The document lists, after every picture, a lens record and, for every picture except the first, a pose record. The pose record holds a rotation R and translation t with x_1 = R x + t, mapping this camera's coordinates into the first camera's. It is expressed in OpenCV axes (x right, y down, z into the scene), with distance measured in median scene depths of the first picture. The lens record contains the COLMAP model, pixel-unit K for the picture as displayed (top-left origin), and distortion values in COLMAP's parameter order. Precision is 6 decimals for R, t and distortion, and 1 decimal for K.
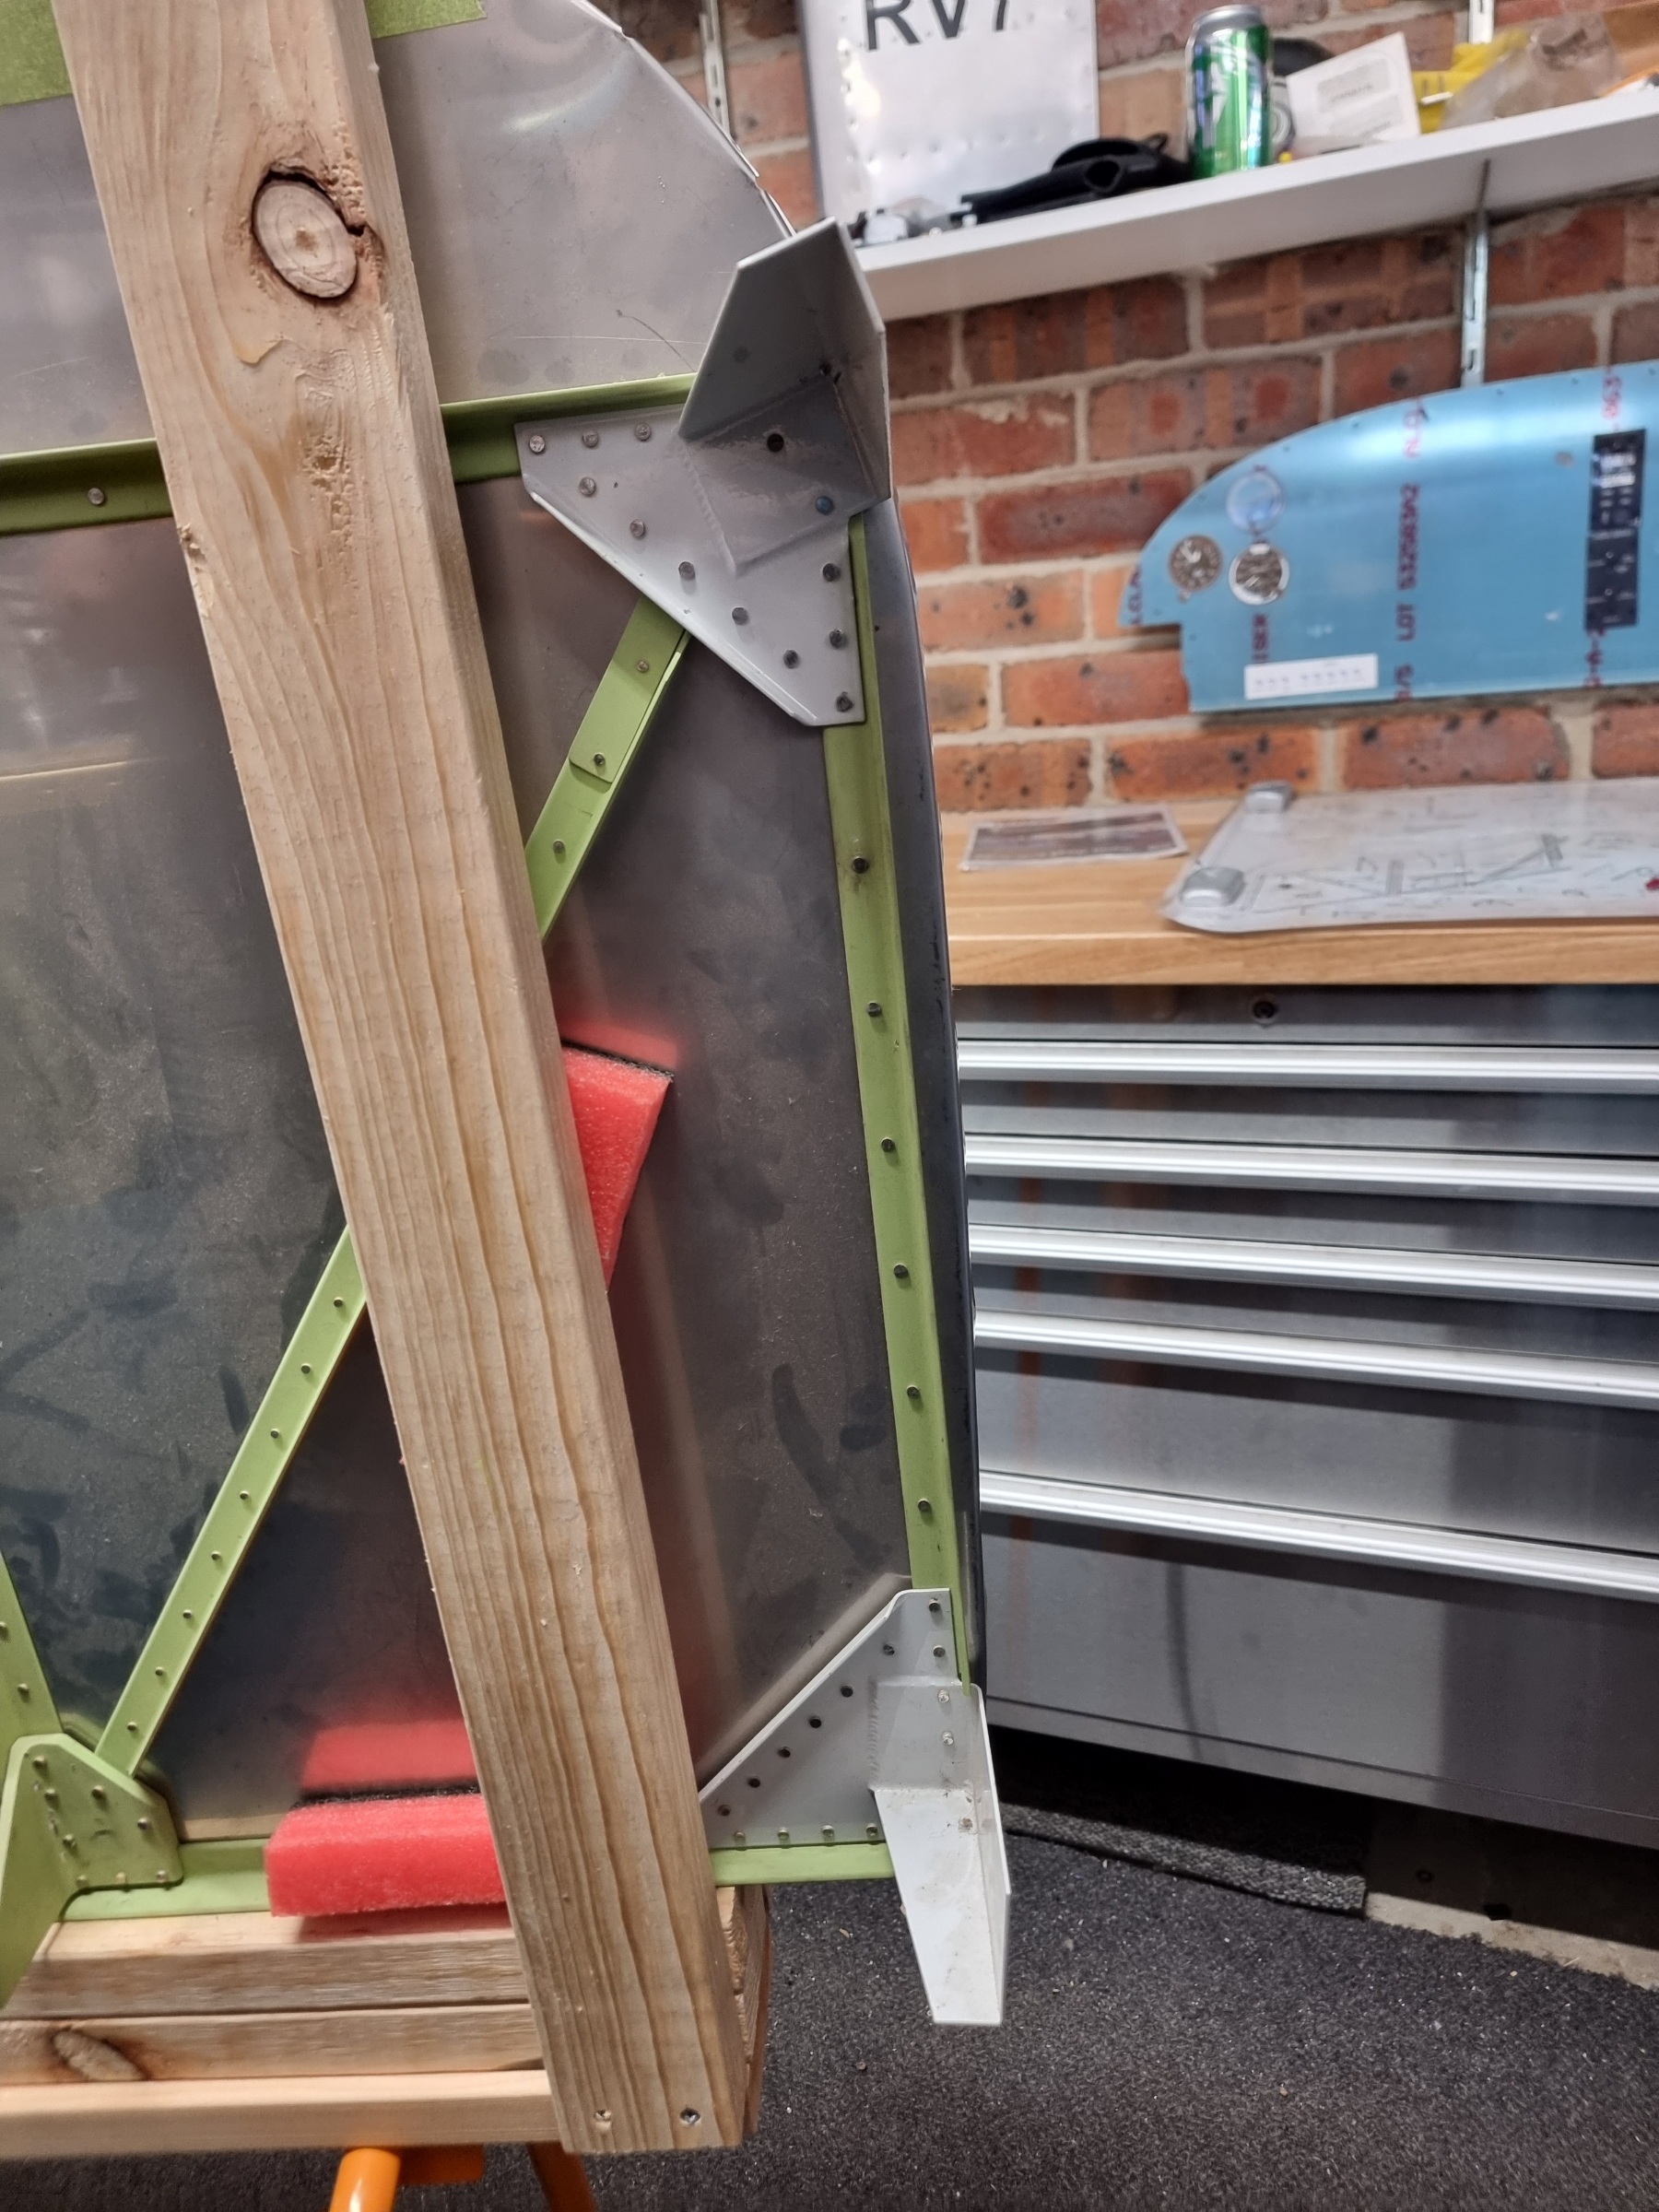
lens RADIAL K [[1550.8, 0, 817.7], [0, 1550.8, 1103.5], [0, 0, 1]] dist [0.031708, -0.035885]
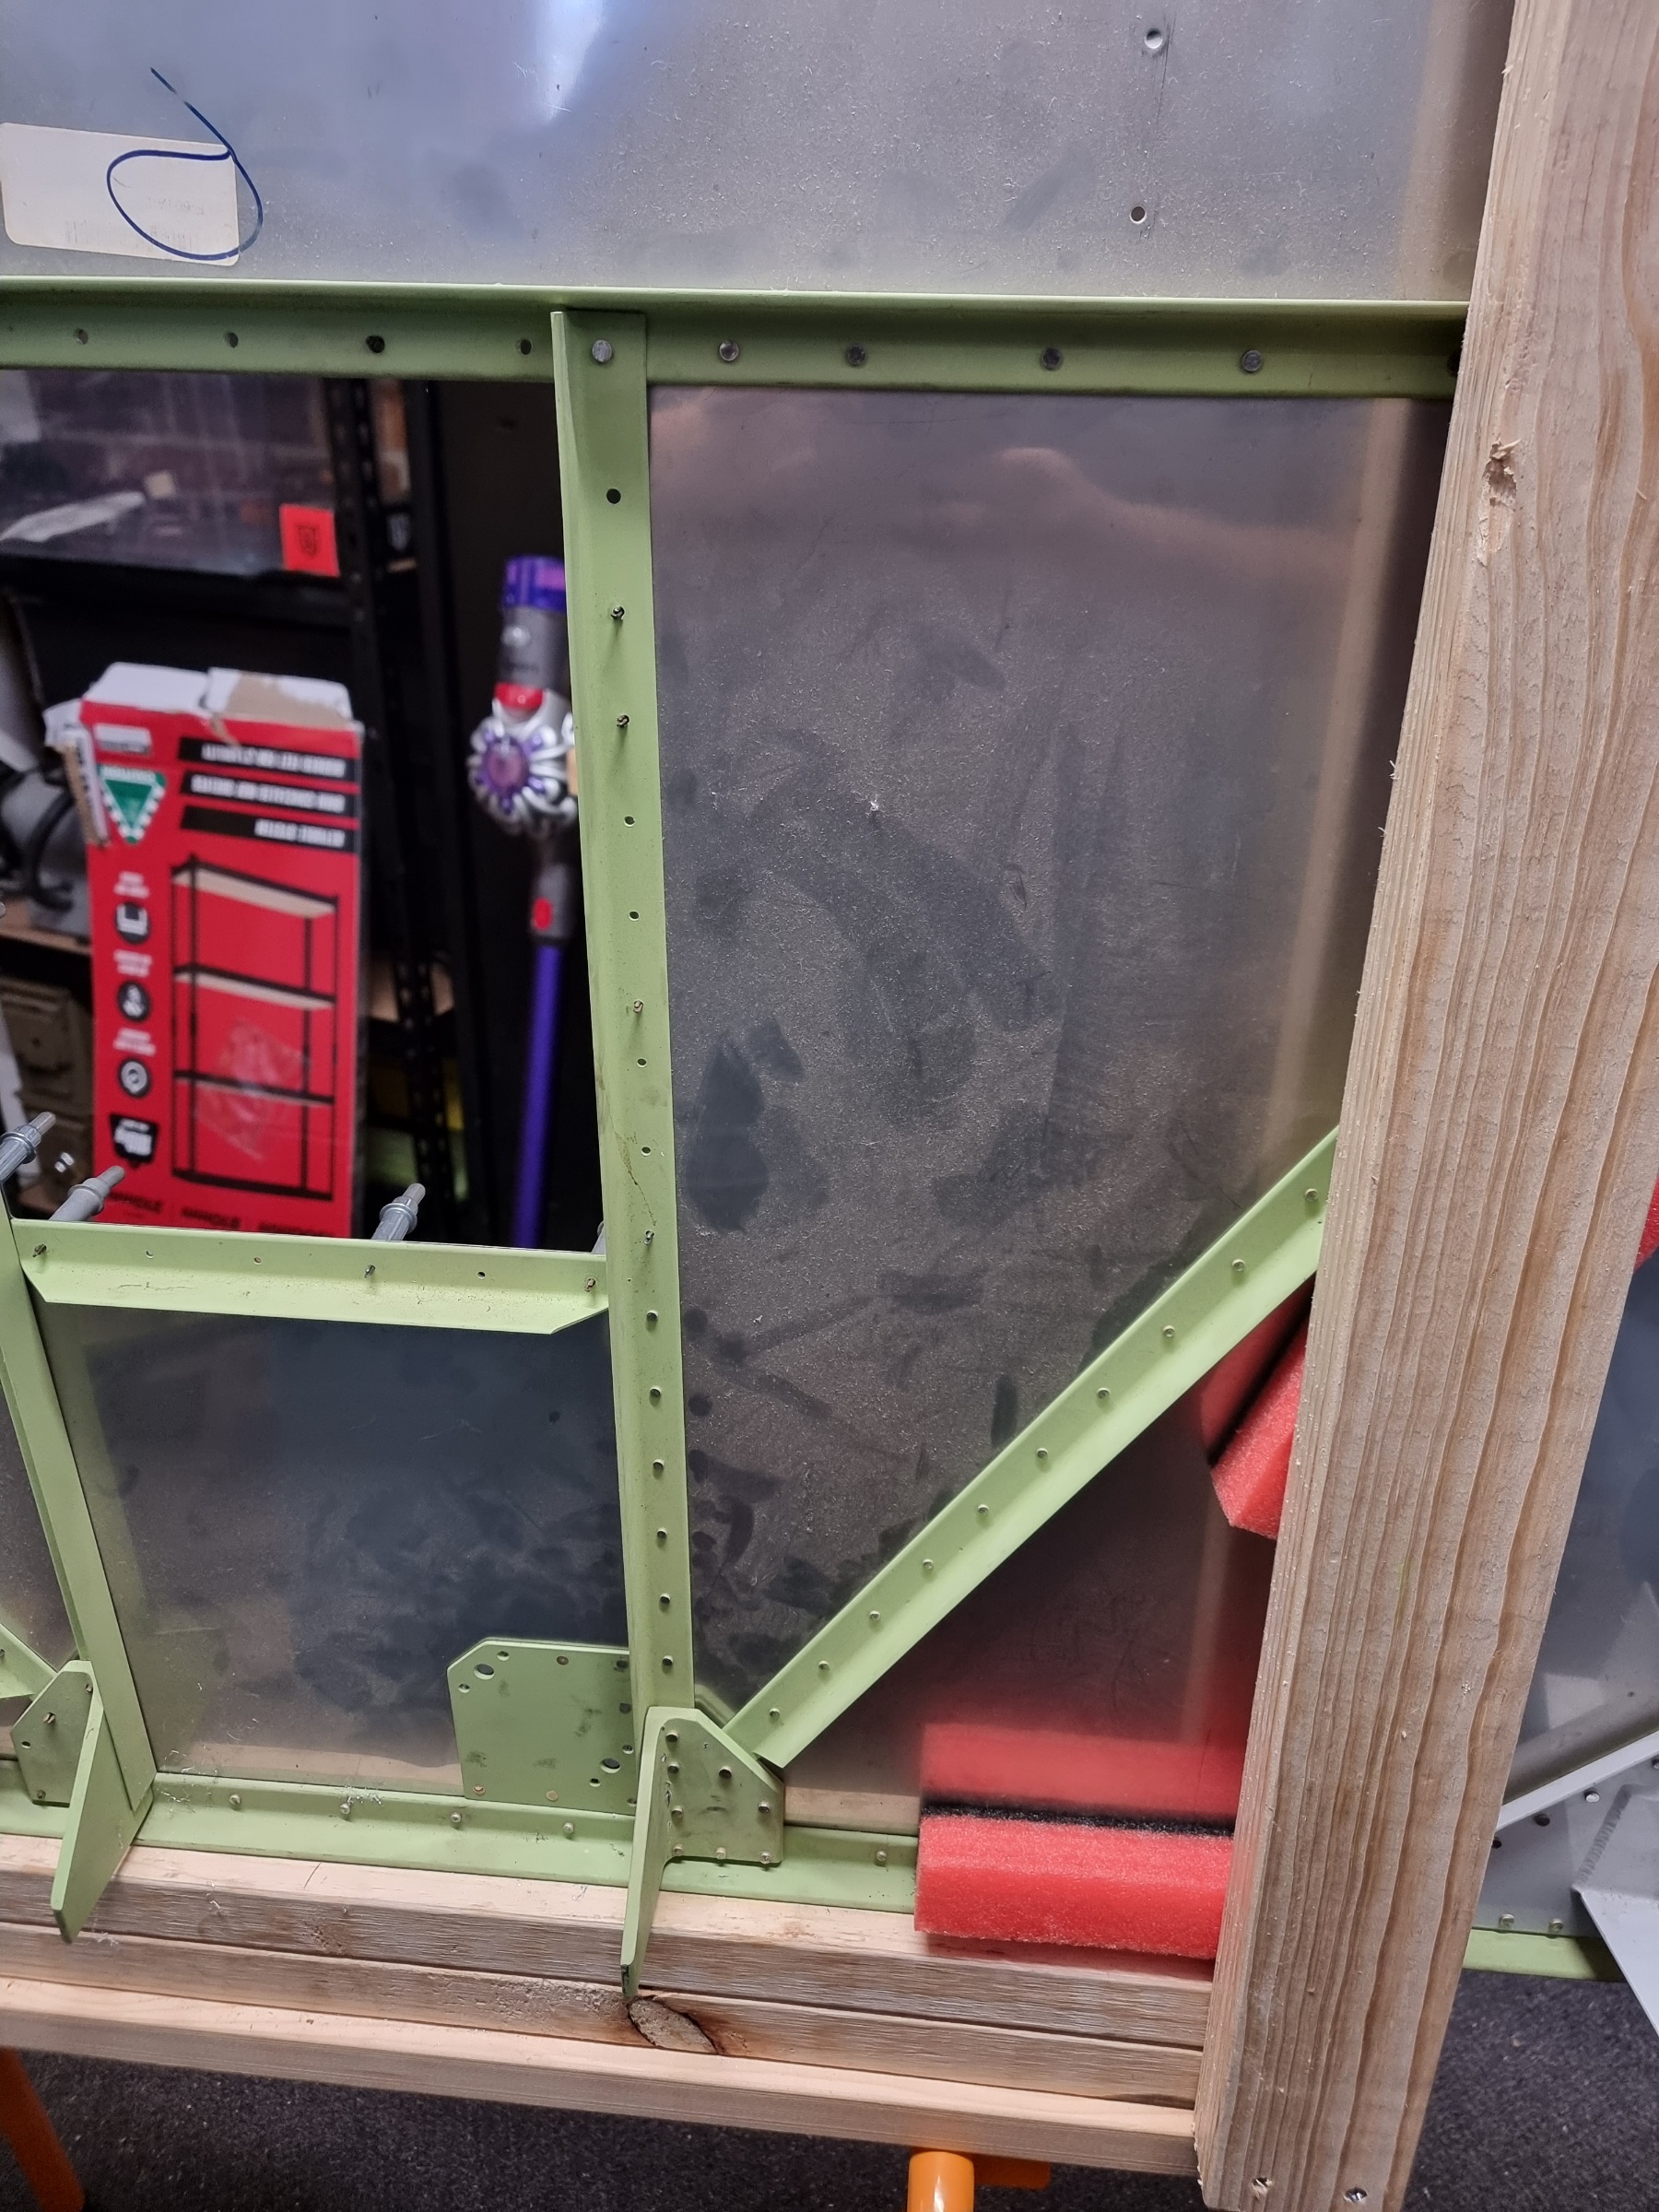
lens RADIAL K [[1550.8, 0, 820.0], [0, 1550.8, 1097.5], [0, 0, 1]] dist [0.031708, -0.035885]
pose [[0.991510, 0.130030, 0.000171, -0.517454], [-0.129028, 0.983703, 0.125219, -0.082927], [0.016114, -0.124178, 0.992129, 0.155420]]
